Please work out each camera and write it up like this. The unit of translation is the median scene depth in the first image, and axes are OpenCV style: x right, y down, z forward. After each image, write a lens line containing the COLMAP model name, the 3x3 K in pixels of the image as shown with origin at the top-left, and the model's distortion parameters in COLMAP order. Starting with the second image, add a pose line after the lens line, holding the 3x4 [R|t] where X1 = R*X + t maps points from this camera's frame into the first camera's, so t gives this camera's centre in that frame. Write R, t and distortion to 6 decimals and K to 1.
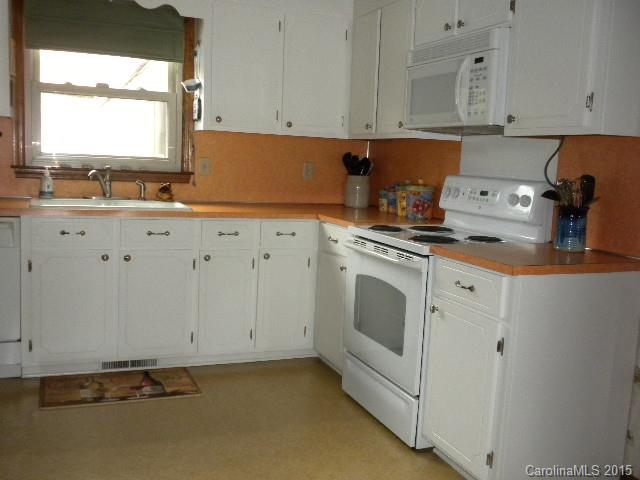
lens RADIAL K [[641.4, 0, 318.4], [0, 641.4, 239.8], [0, 0, 1]] dist [-0.009497, 0.000000]
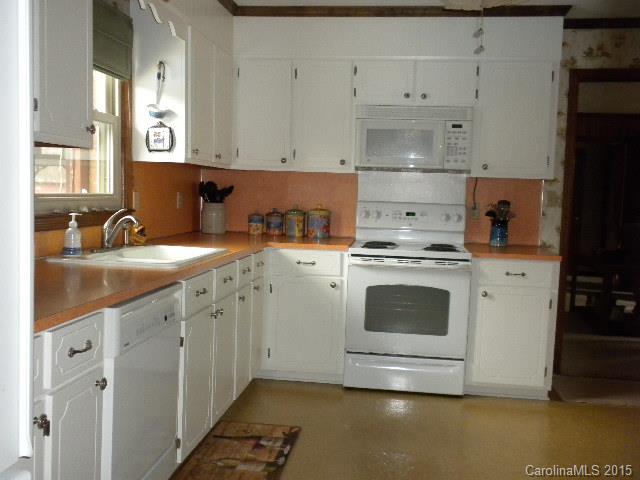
lens RADIAL K [[641.4, 0, 318.6], [0, 641.4, 240.7], [0, 0, 1]] dist [-0.009497, 0.000000]
pose [[0.508007, -0.096397, 0.855942, -1.033361], [0.098826, 0.993679, 0.053255, -0.107945], [-0.855665, 0.057535, 0.514323, 0.446375]]
